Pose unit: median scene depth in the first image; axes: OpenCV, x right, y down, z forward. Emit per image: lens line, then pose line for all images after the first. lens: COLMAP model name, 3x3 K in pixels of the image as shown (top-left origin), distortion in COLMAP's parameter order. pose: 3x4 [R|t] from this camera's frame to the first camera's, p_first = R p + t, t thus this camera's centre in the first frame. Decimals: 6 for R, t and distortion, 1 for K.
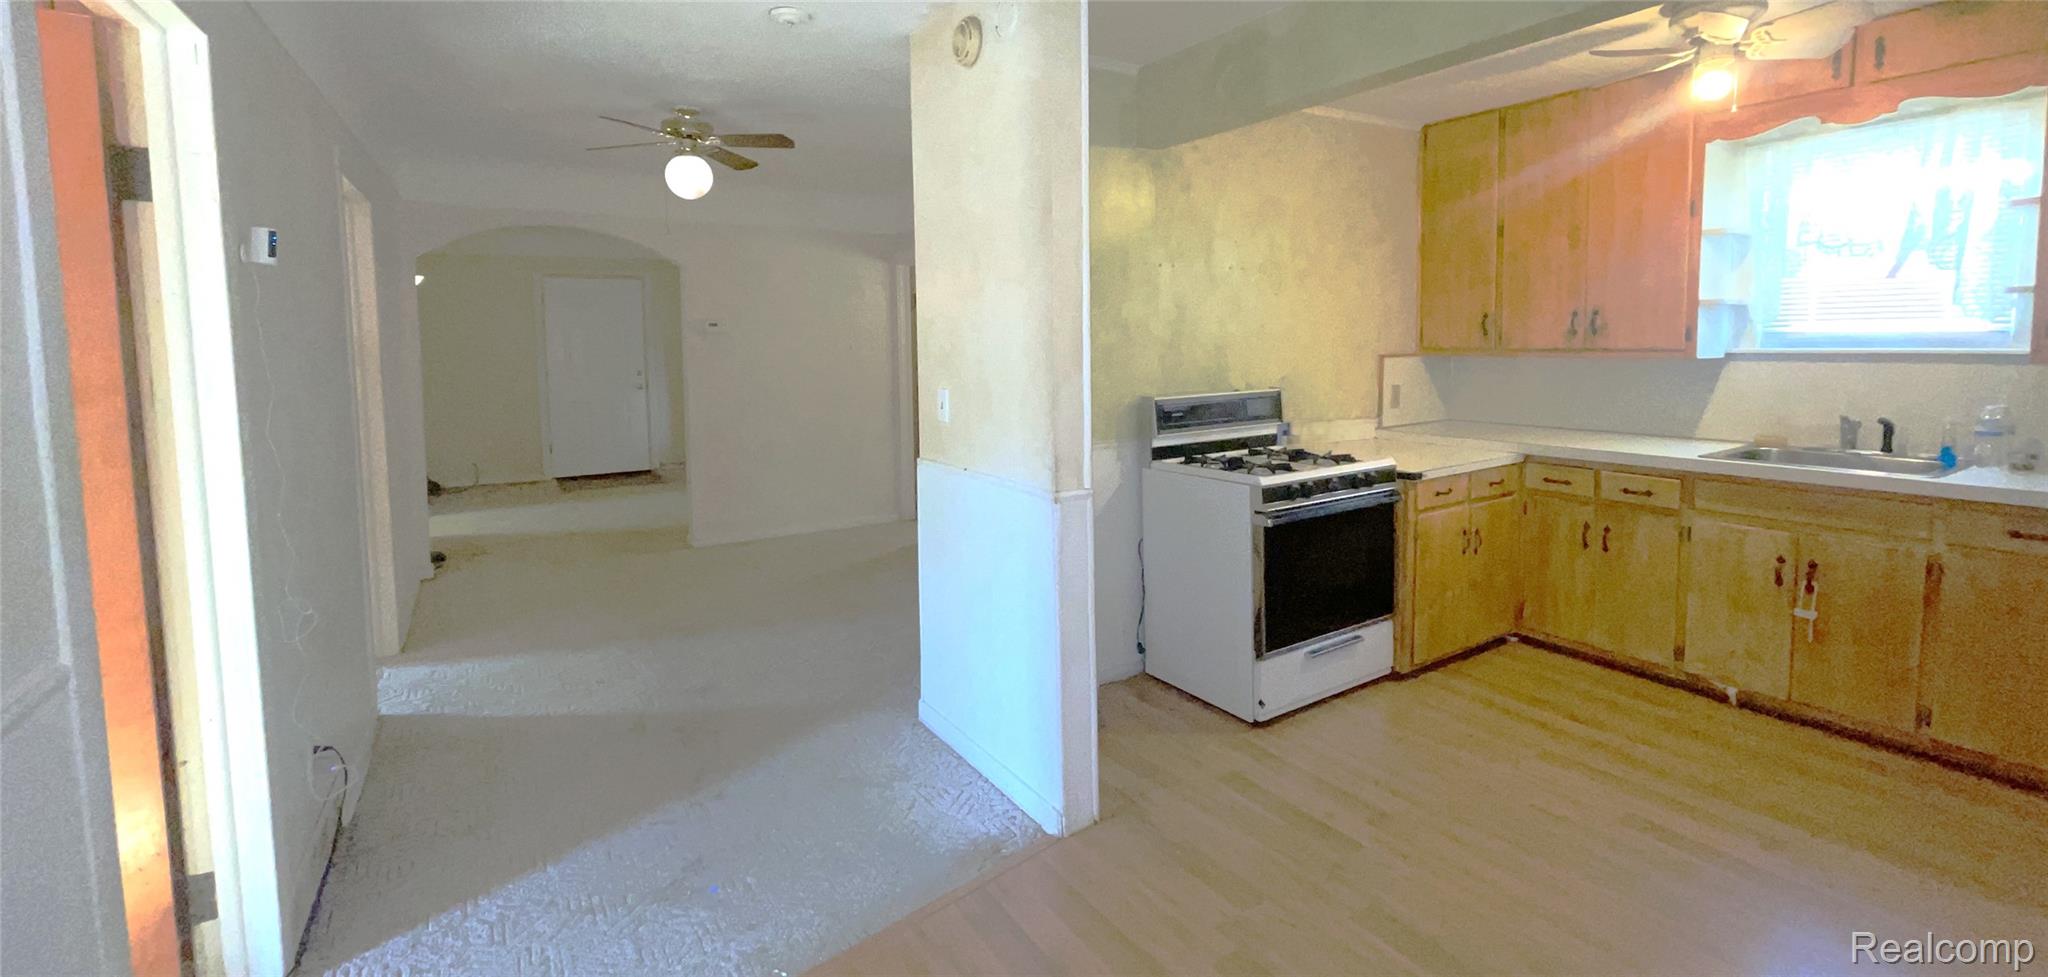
lens RADIAL K [[864.4, 0, 1027.8], [0, 864.4, 386.6], [0, 0, 1]] dist [0.000205, -0.000028]
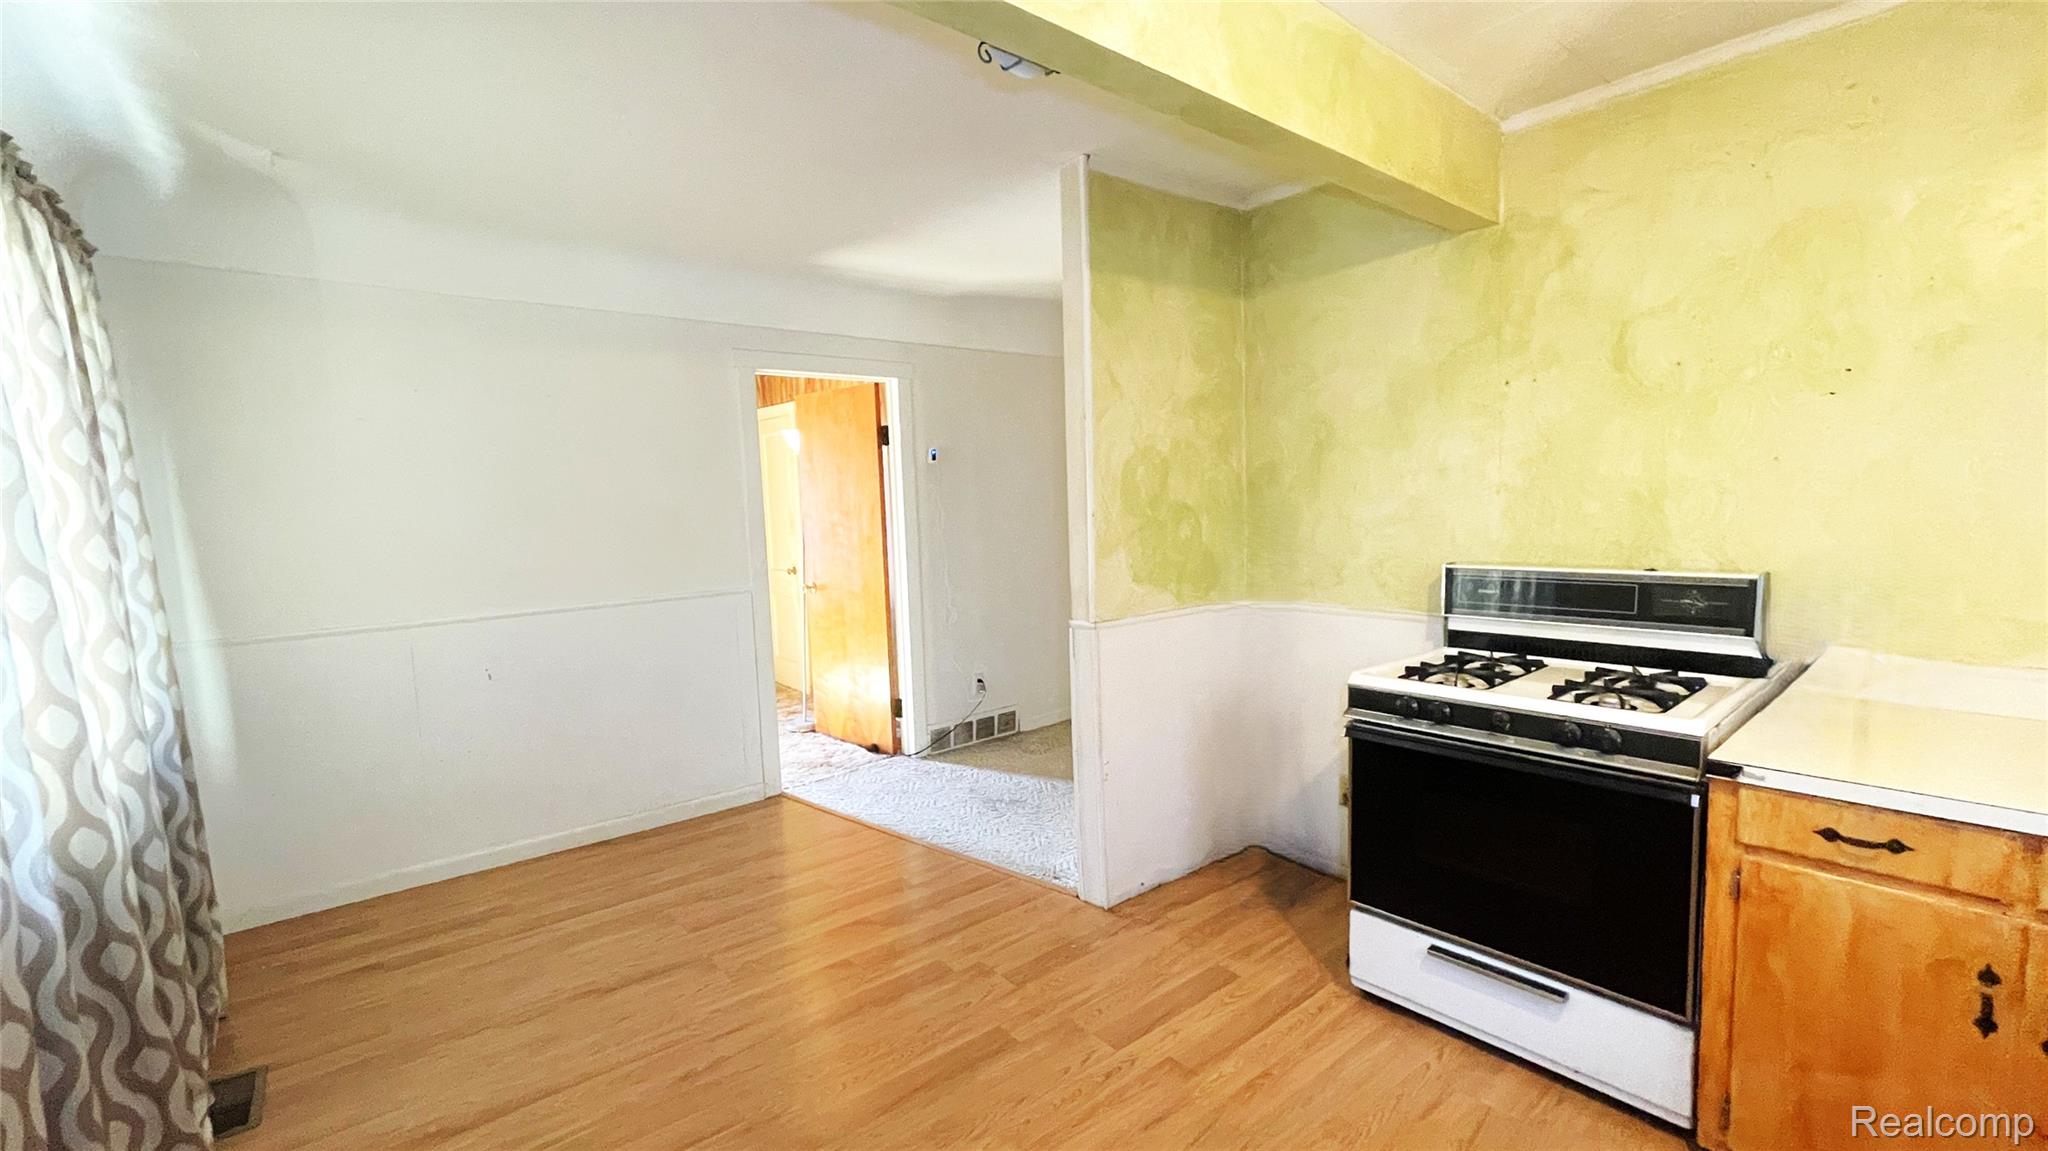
lens RADIAL K [[844.2, 0, 1024.0], [0, 844.2, 575.5], [0, 0, 1]] dist [-0.000622, -0.000108]
pose [[0.139032, 0.101072, -0.985116, 0.846539], [-0.031987, 0.994717, 0.097543, -0.038995], [0.989771, 0.017949, 0.141531, 0.534837]]
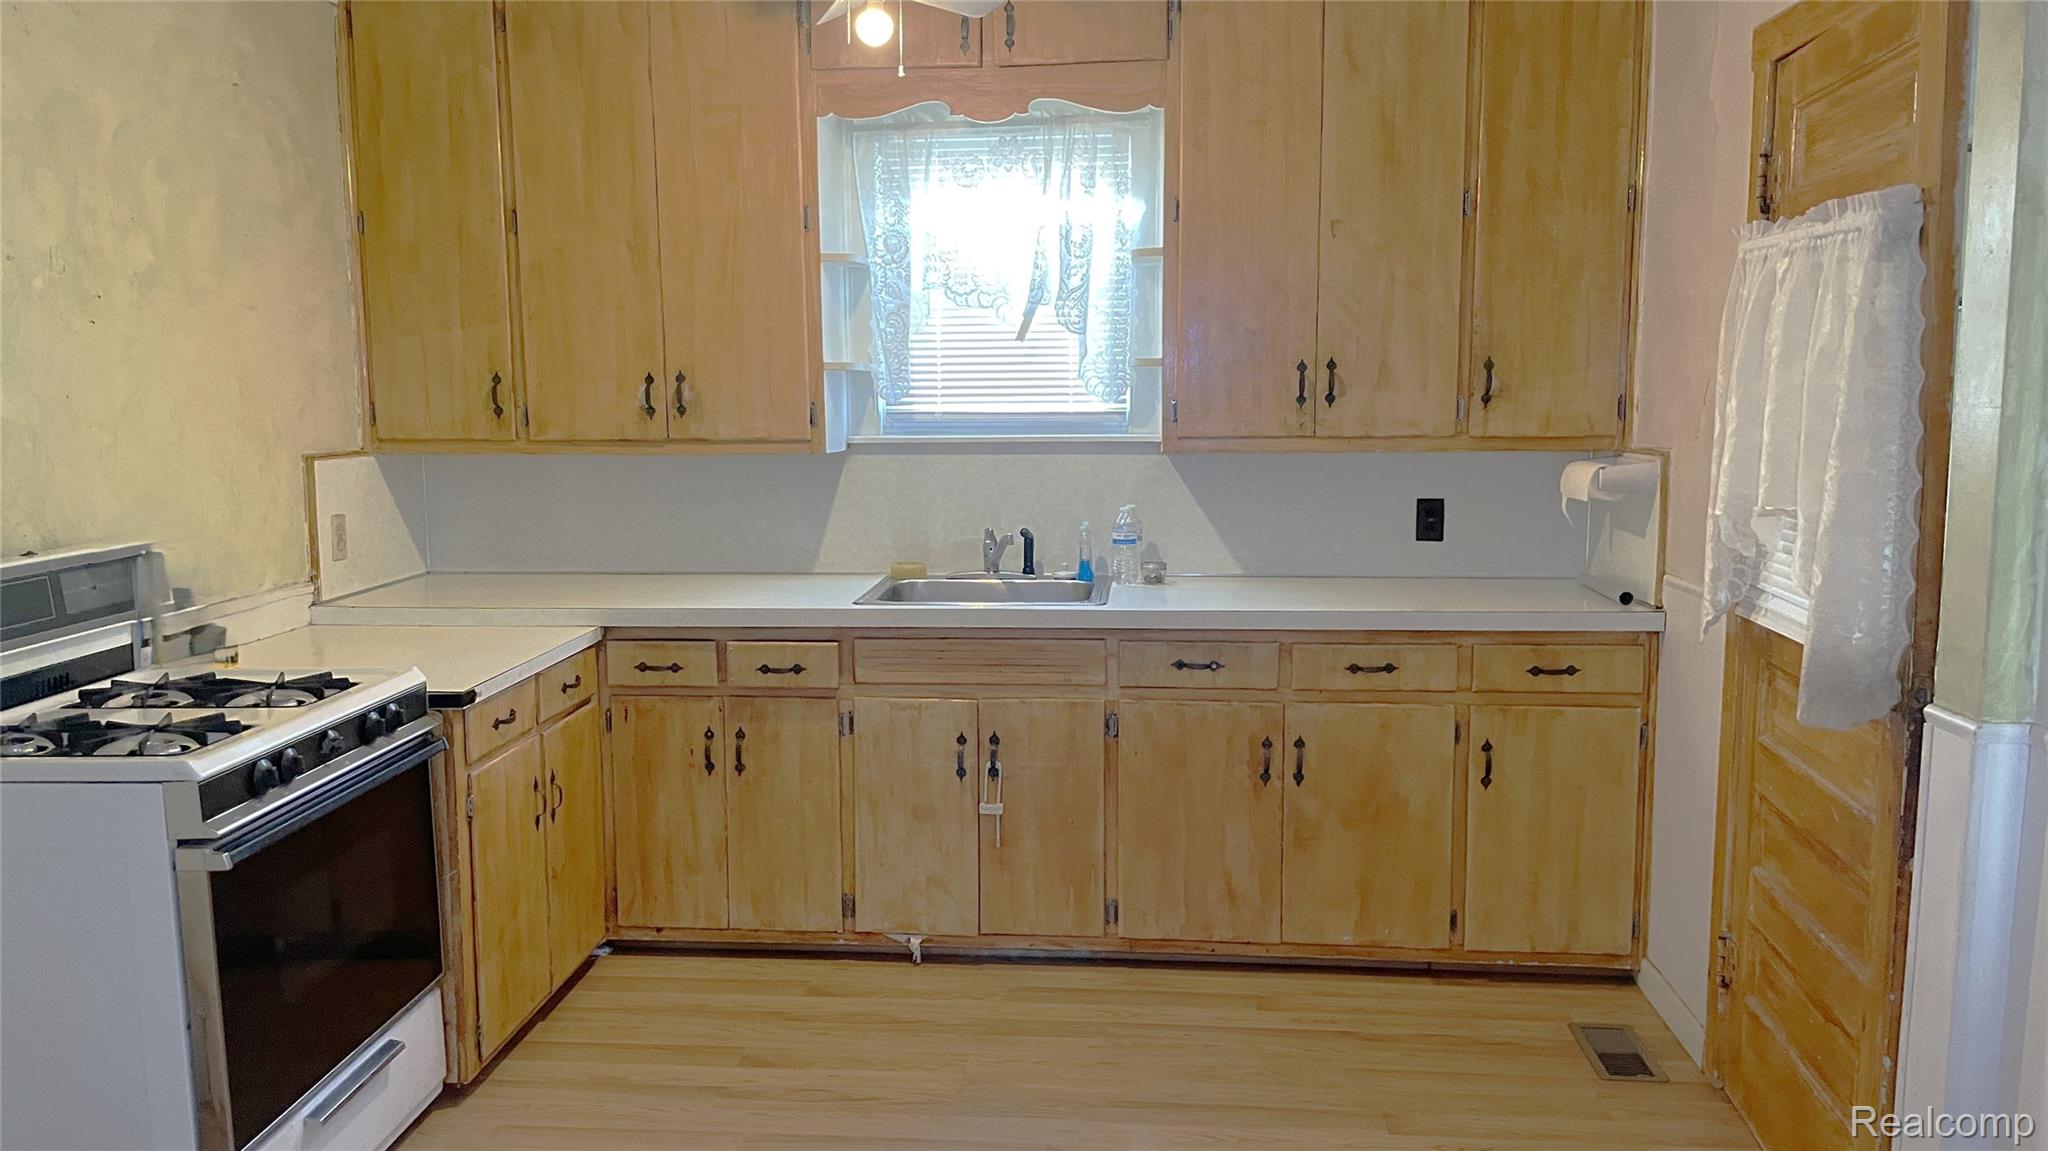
lens RADIAL K [[1562.3, 0, 1018.5], [0, 1562.3, 568.0], [0, 0, 1]] dist [0.097163, -0.119551]
pose [[0.597143, -0.082852, 0.797844, -0.092600], [0.043555, 0.996533, 0.070886, -0.024215], [-0.800951, -0.007578, 0.598682, 0.180318]]
